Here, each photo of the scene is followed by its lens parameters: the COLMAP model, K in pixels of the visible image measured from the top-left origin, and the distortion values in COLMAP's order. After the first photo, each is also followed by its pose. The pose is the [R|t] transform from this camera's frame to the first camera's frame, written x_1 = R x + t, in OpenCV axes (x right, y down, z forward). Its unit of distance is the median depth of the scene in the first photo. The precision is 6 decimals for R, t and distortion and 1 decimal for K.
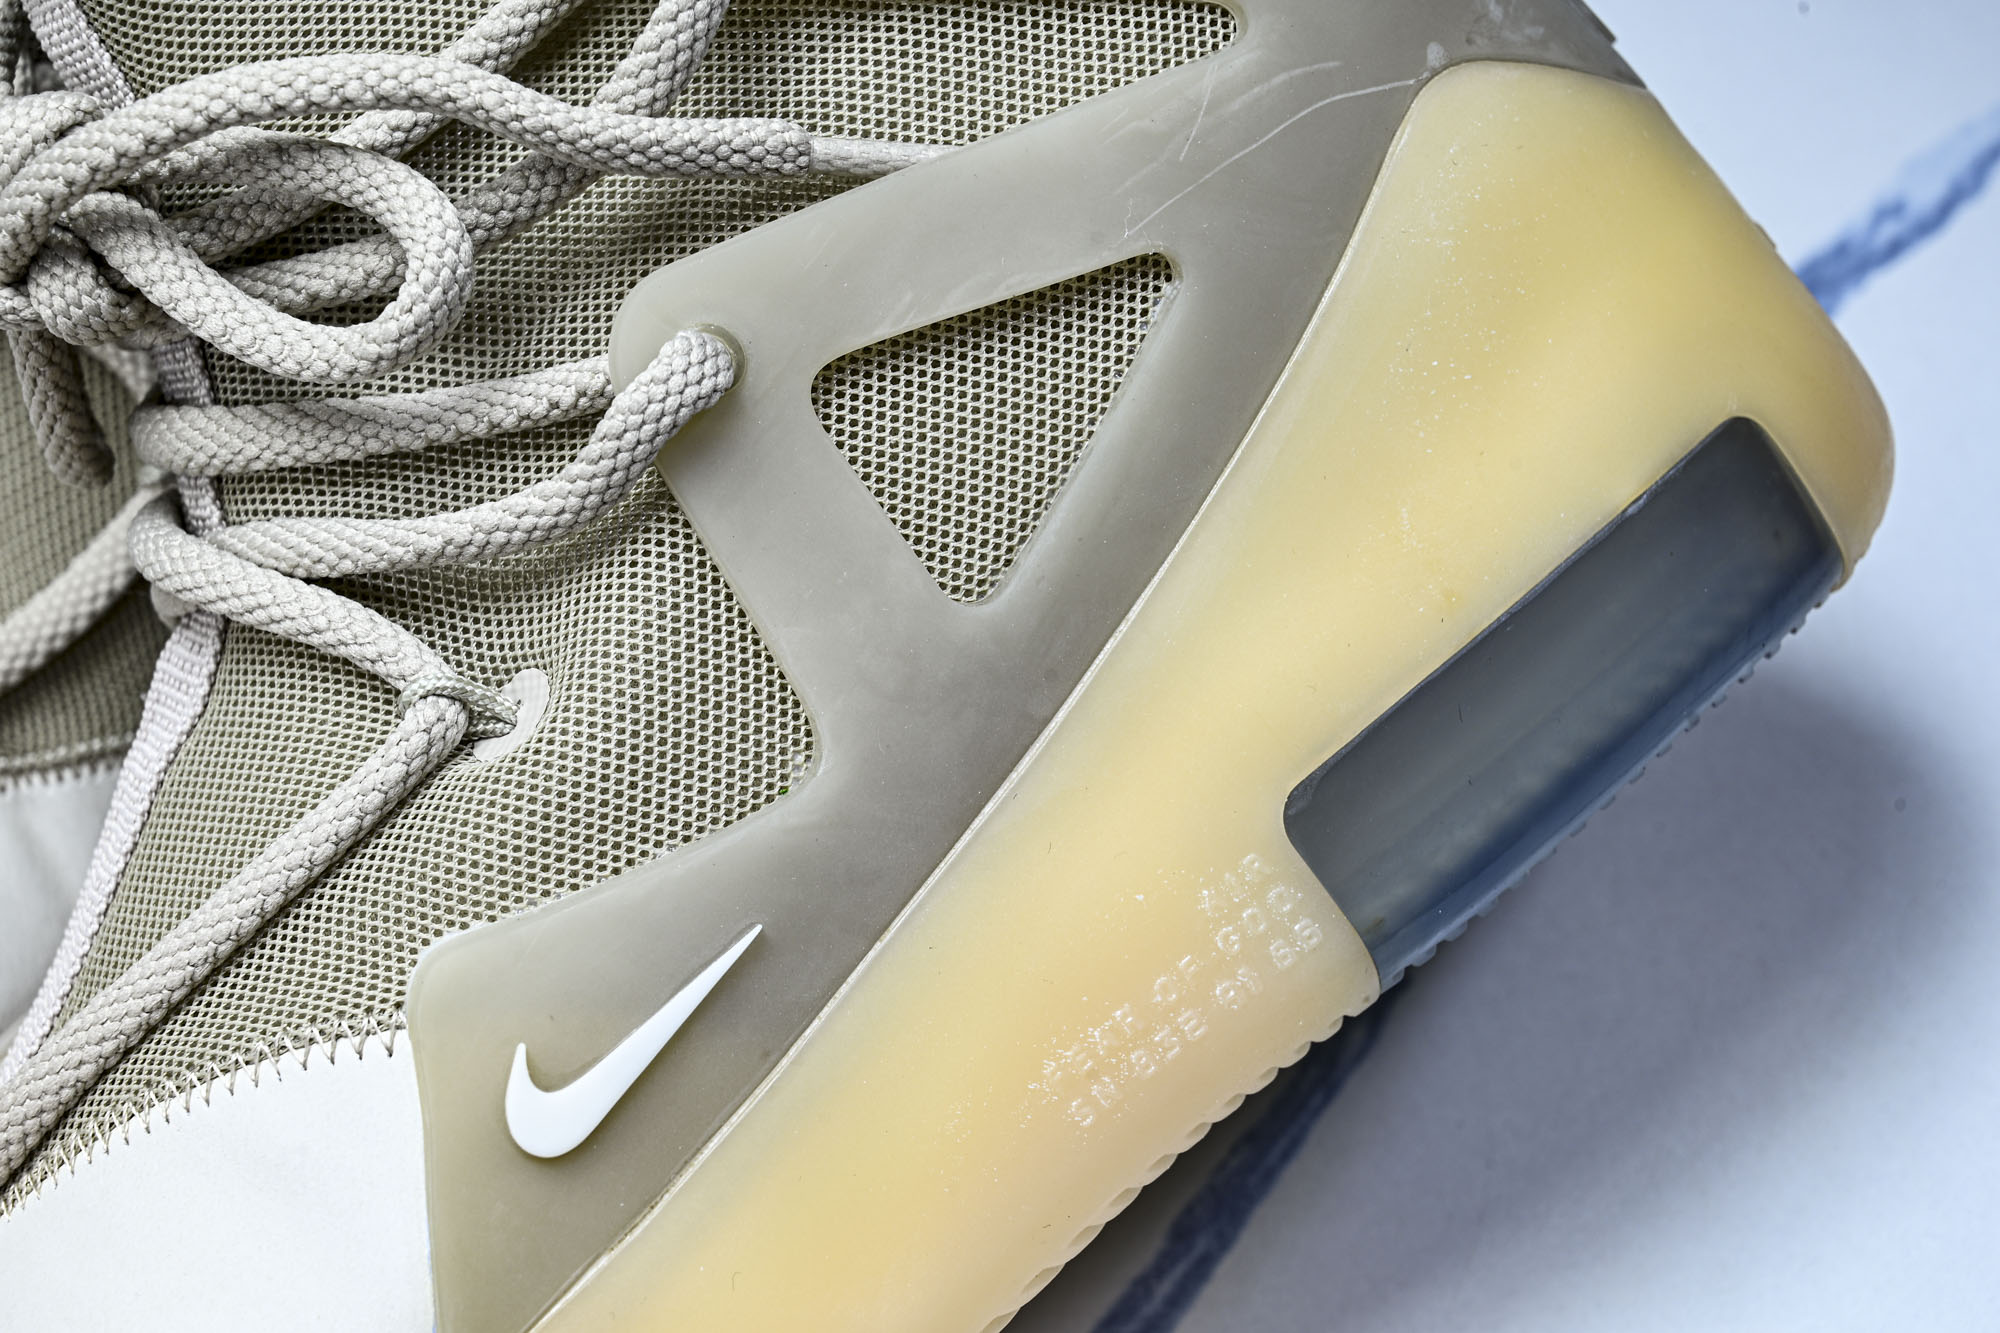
lens RADIAL K [[3515.0, 0, 1008.6], [0, 3515.0, 670.8], [0, 0, 1]] dist [-0.023175, 0.000000]
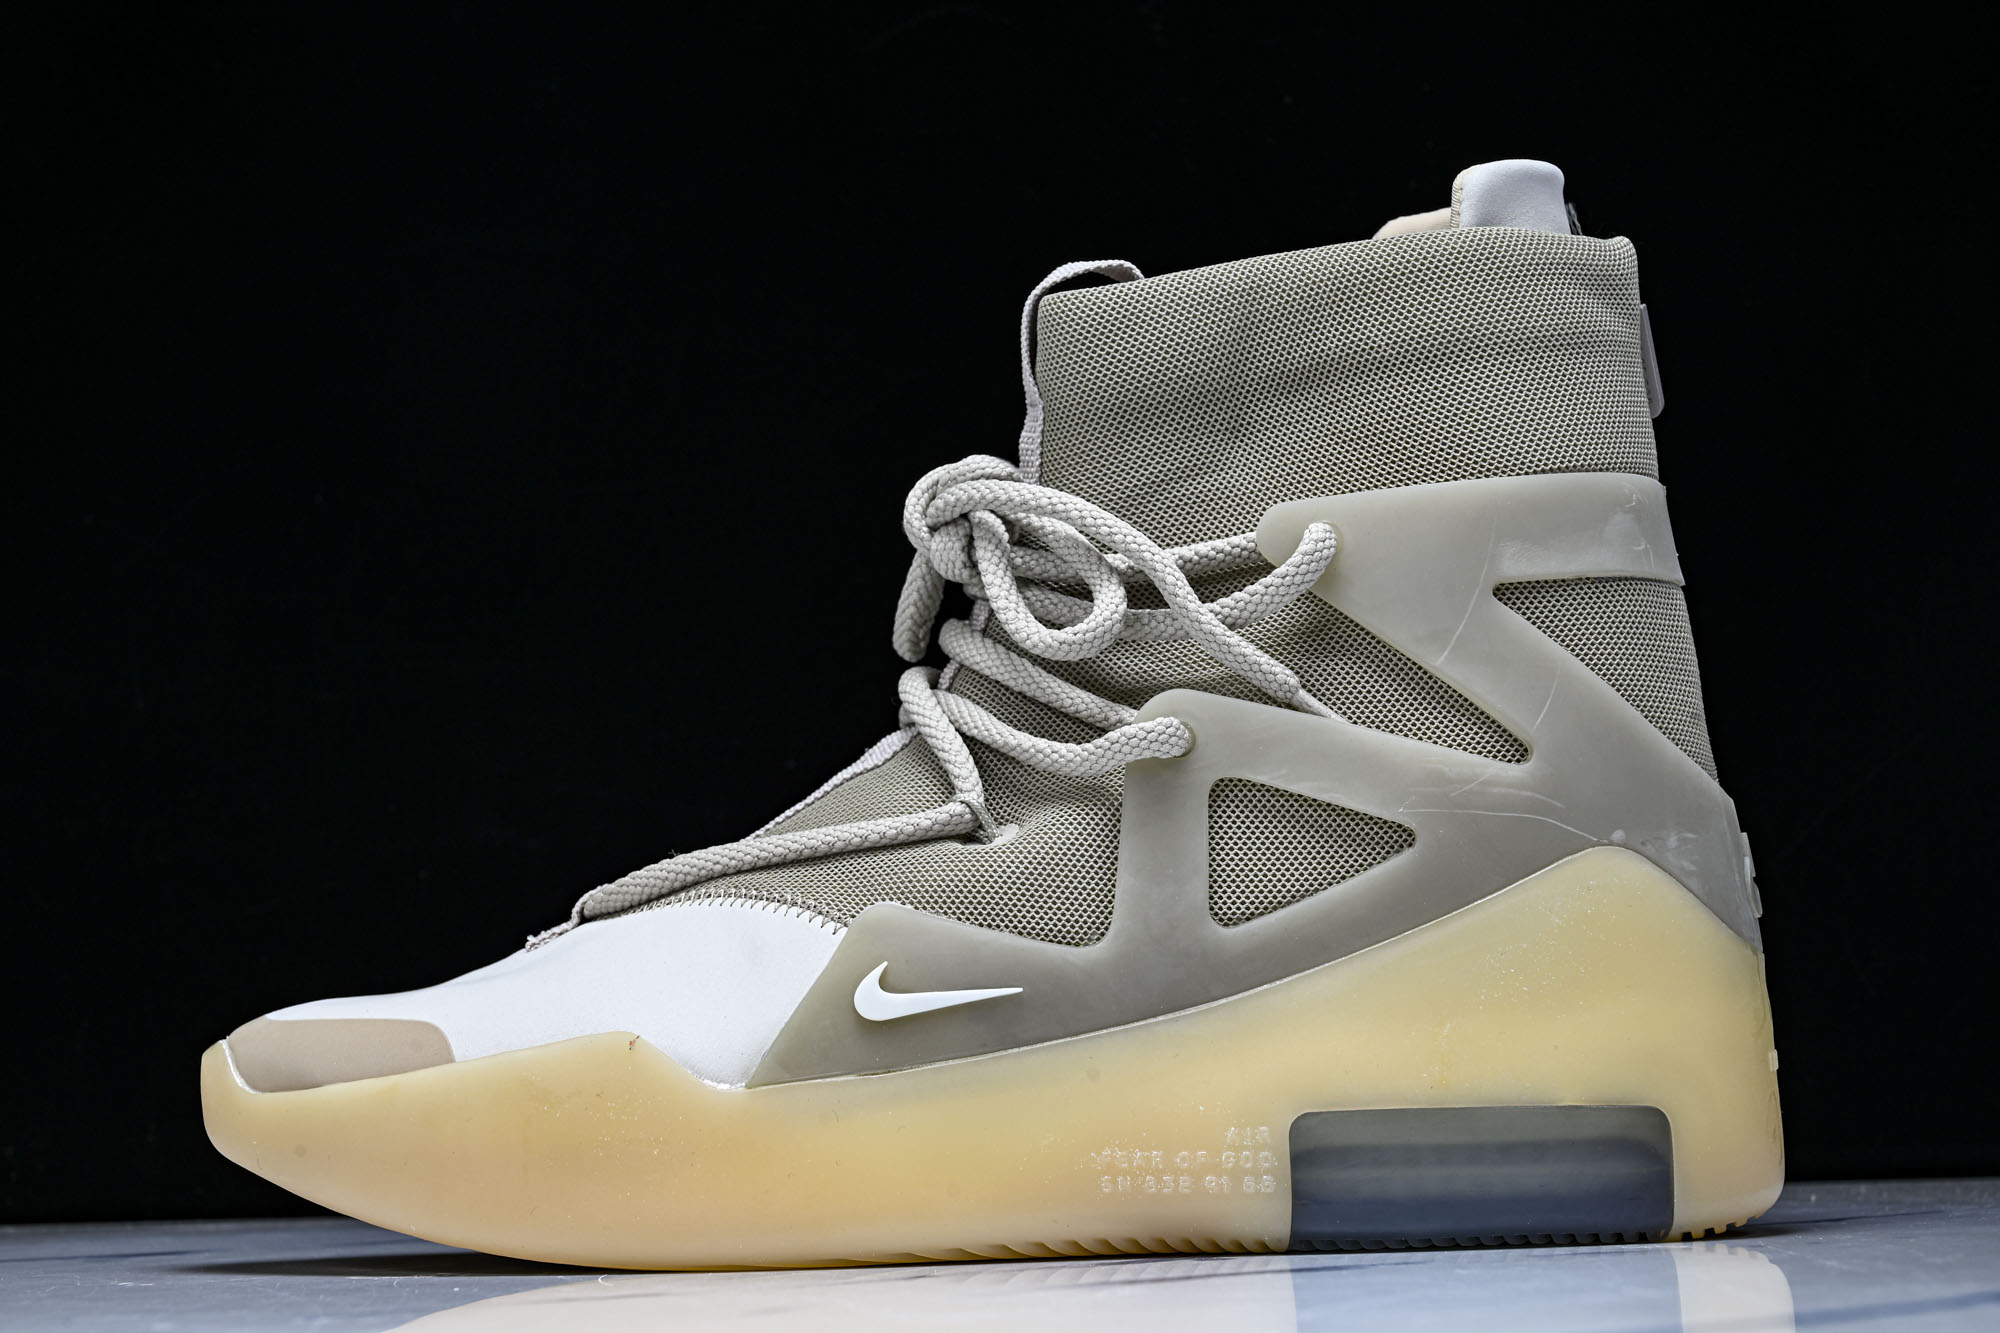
lens RADIAL K [[3244.2, 0, 1007.8], [0, 3244.2, 658.1], [0, 0, 1]] dist [-0.023050, 0.000000]
pose [[0.771170, 0.523738, -0.361933, 0.448943], [-0.589513, 0.802108, -0.095378, 0.096898], [0.240357, 0.286917, 0.927312, -0.659933]]
